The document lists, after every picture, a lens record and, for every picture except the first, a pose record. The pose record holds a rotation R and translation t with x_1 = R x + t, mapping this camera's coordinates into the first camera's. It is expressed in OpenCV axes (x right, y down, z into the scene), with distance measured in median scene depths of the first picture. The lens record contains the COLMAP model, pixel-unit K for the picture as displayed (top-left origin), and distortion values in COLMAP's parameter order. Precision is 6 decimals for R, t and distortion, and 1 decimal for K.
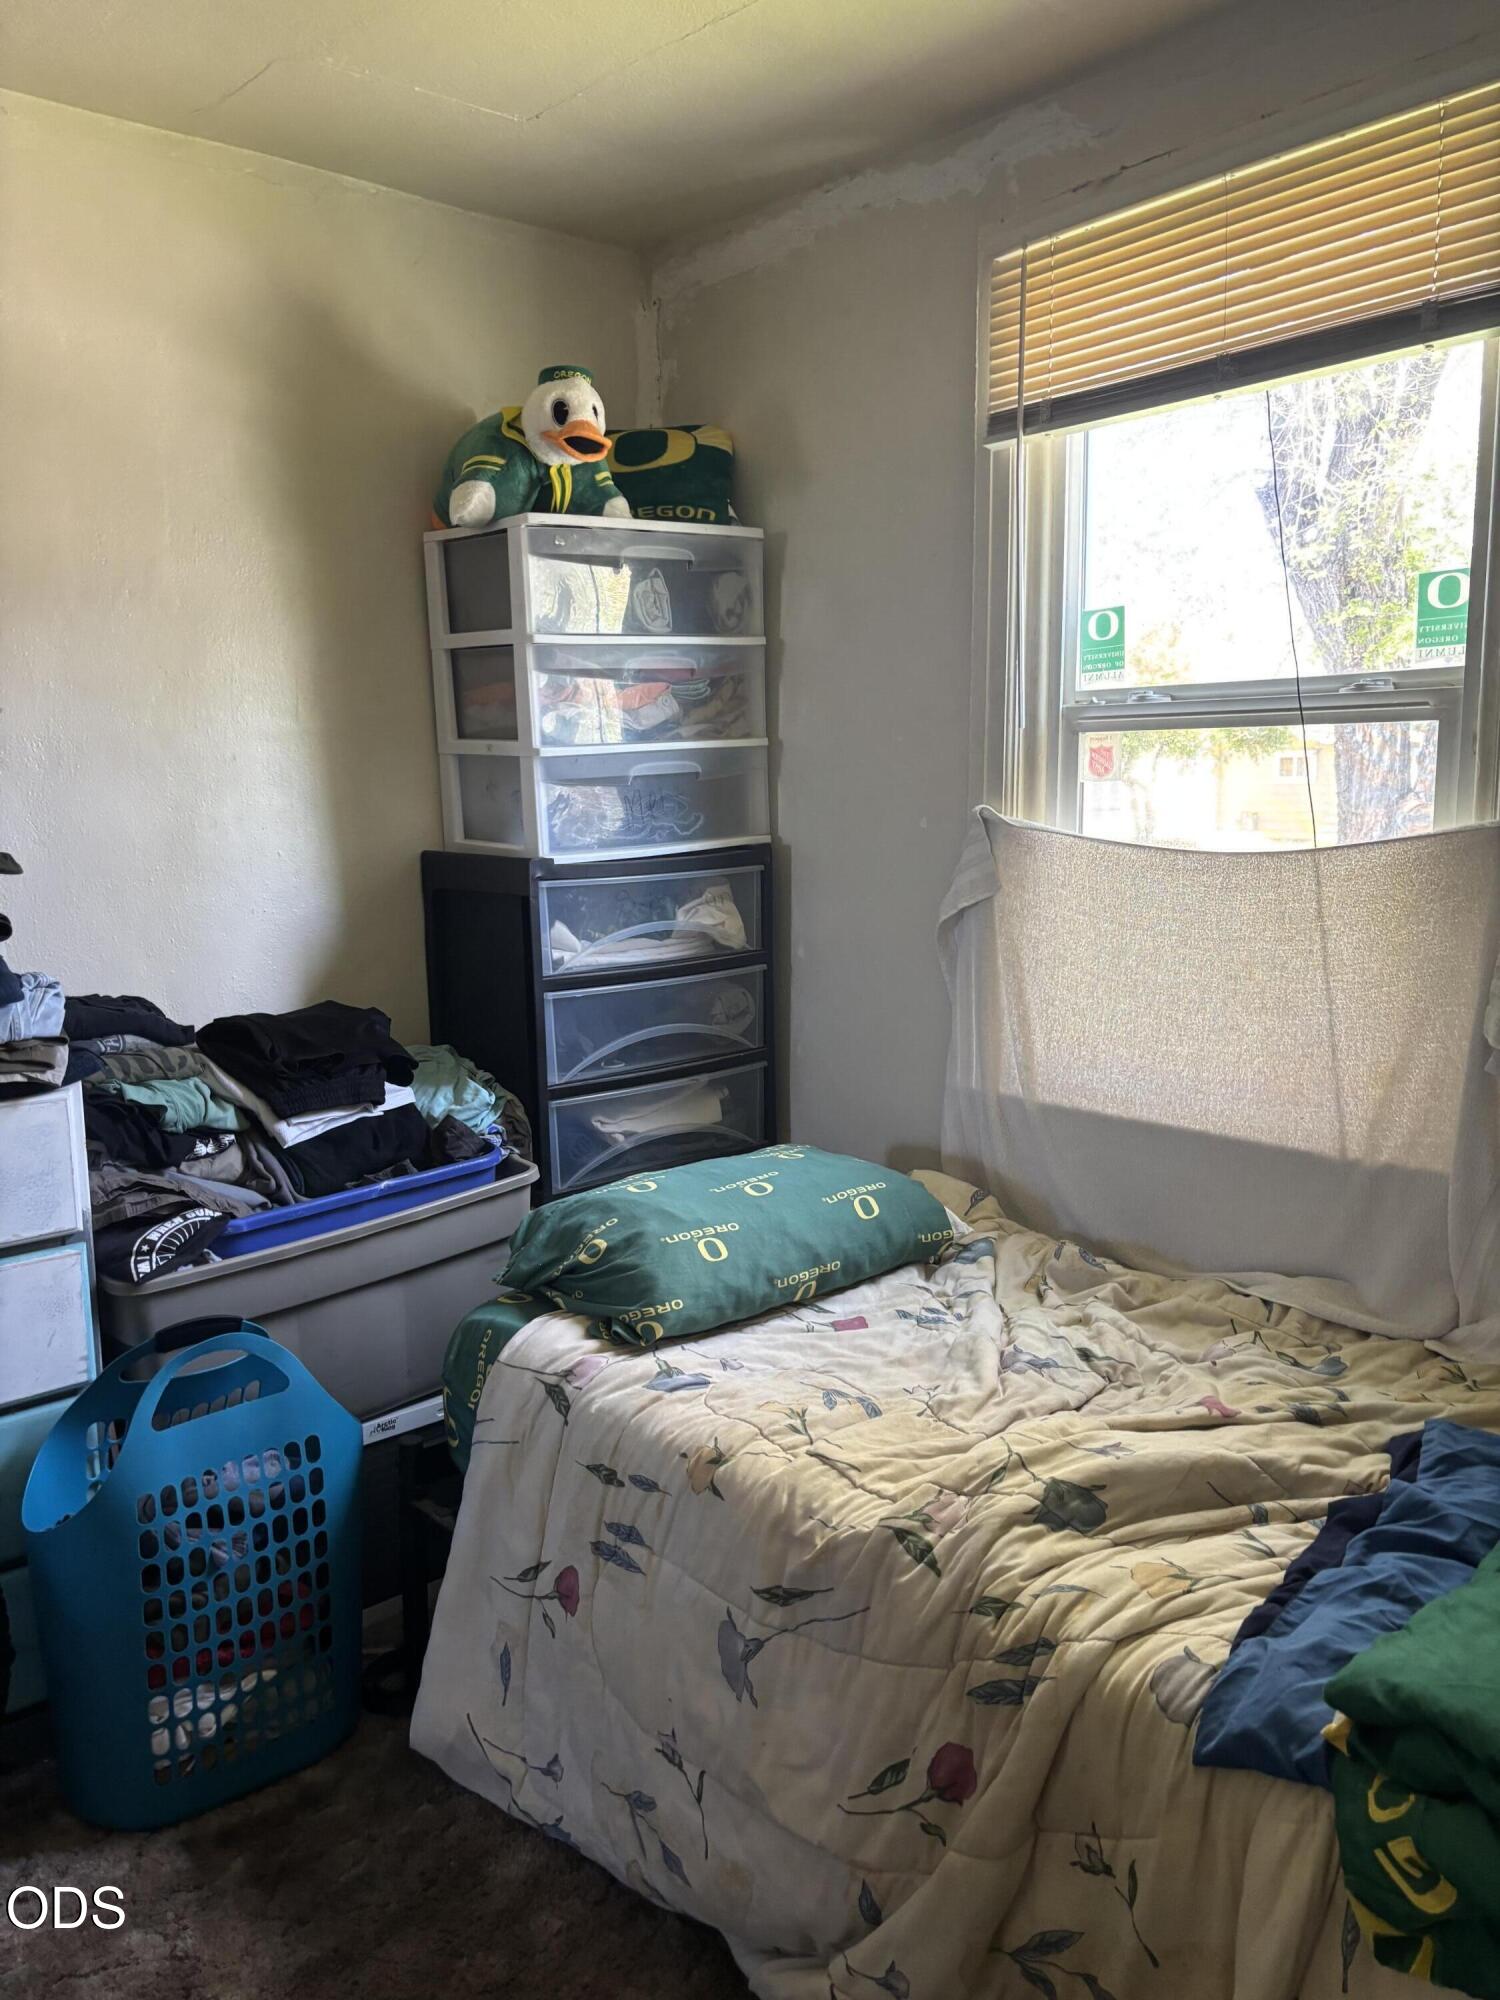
lens RADIAL K [[1511.6, 0, 749.3], [0, 1511.6, 987.4], [0, 0, 1]] dist [0.041343, -0.048359]
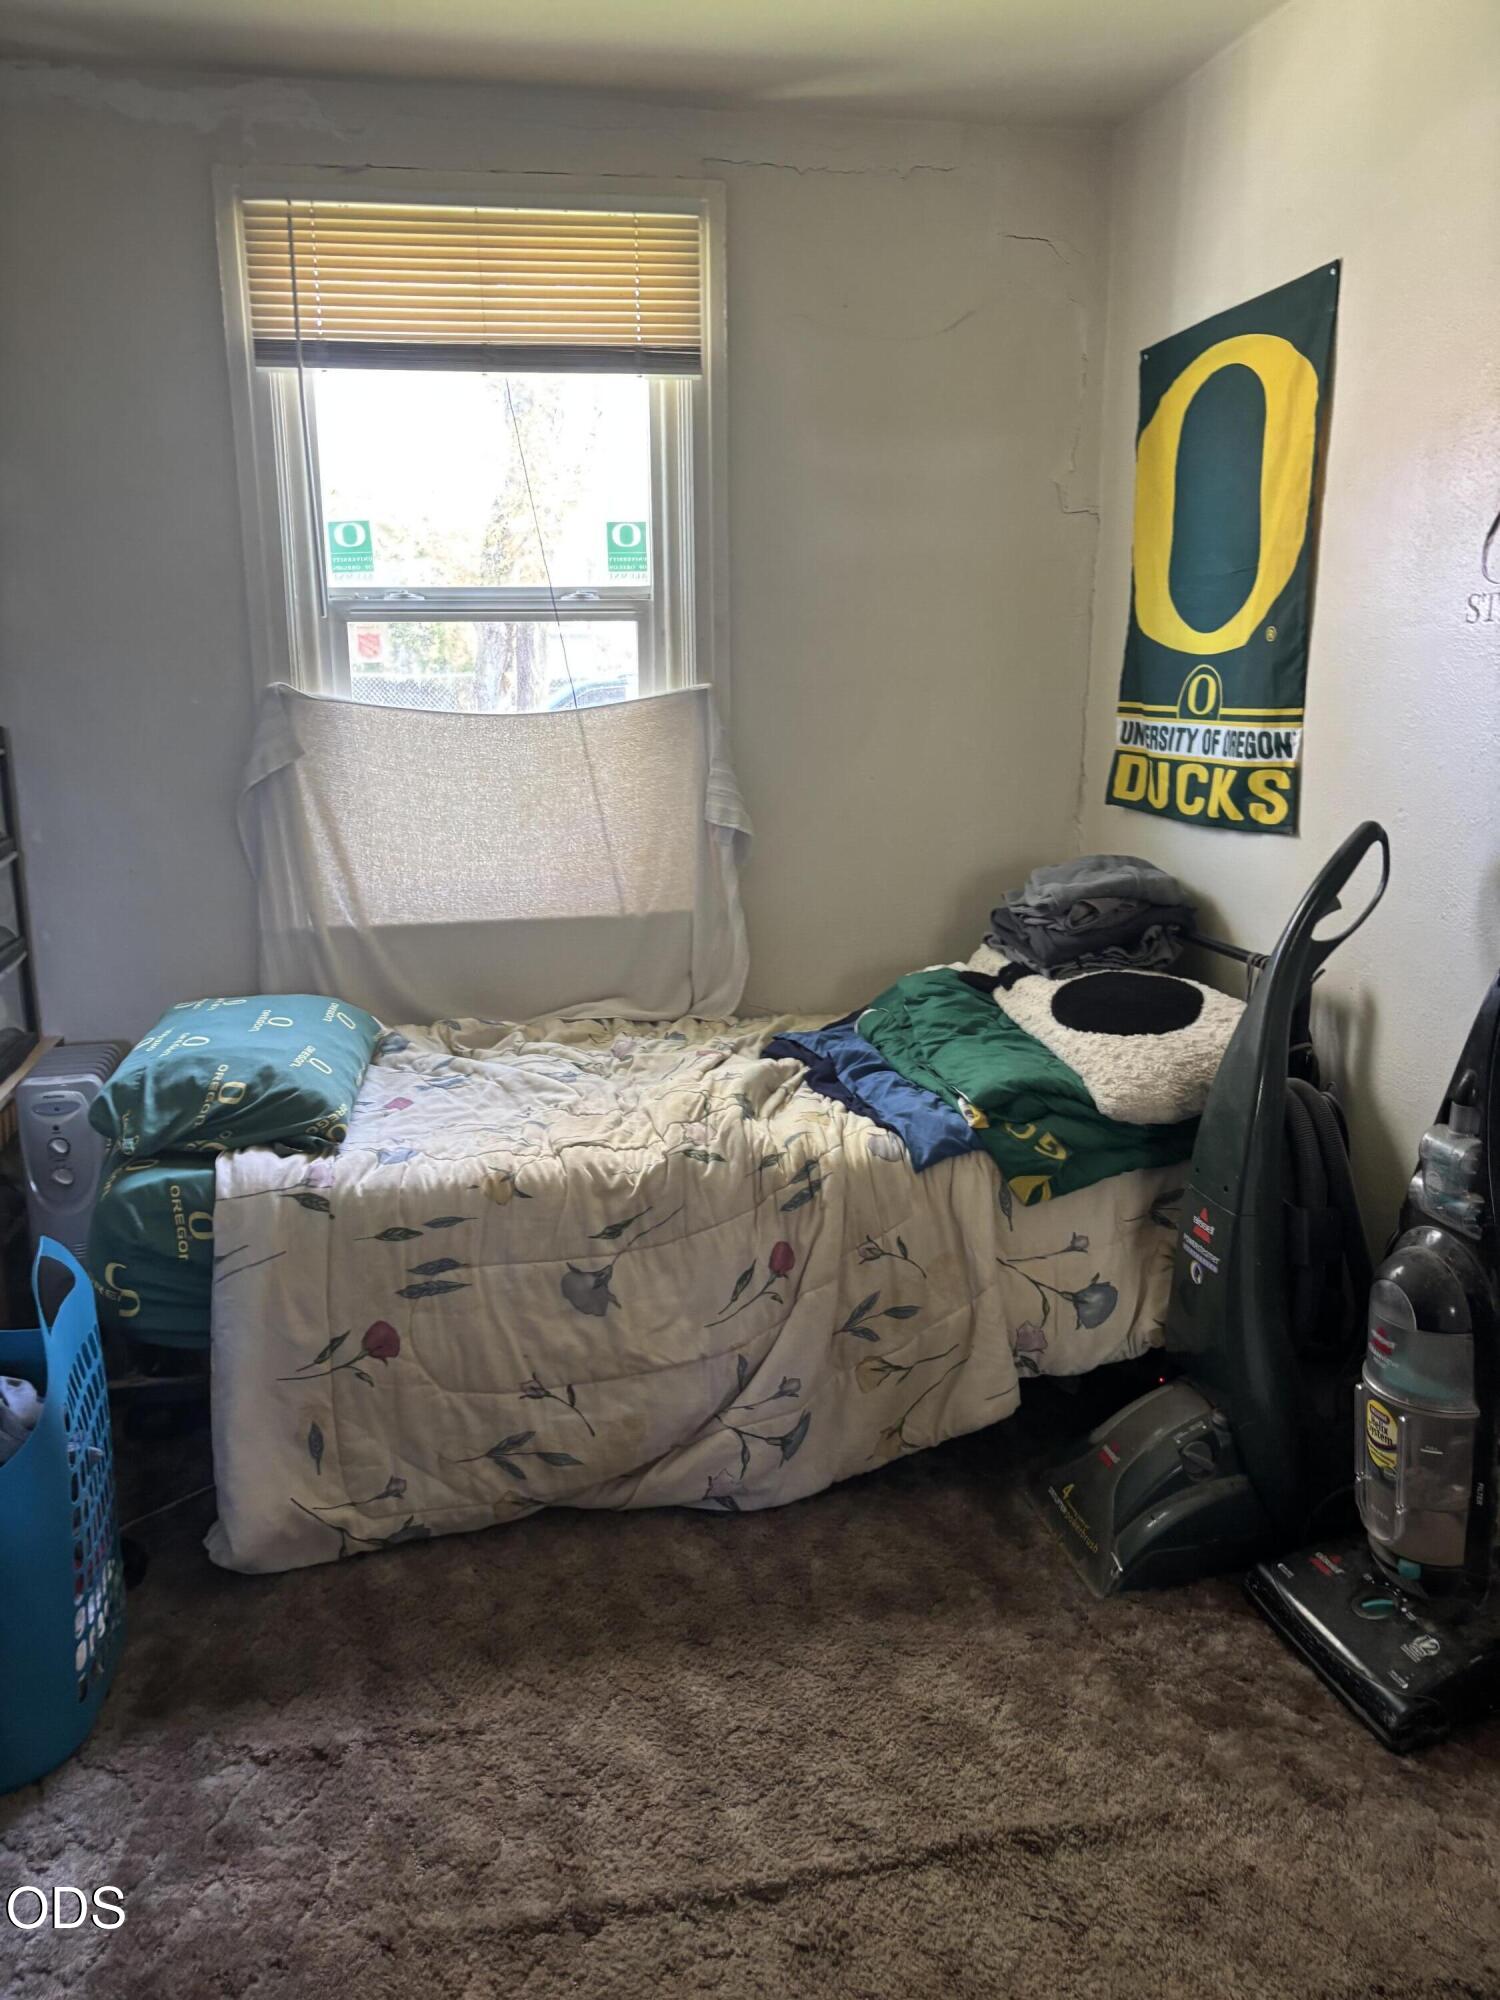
lens RADIAL K [[1511.6, 0, 754.7], [0, 1511.6, 1004.5], [0, 0, 1]] dist [0.041343, -0.048359]
pose [[0.506980, -0.183897, 0.842112, -0.838300], [0.126931, 0.982253, 0.138083, 0.008987], [-0.852561, 0.036885, 0.521325, 0.108429]]
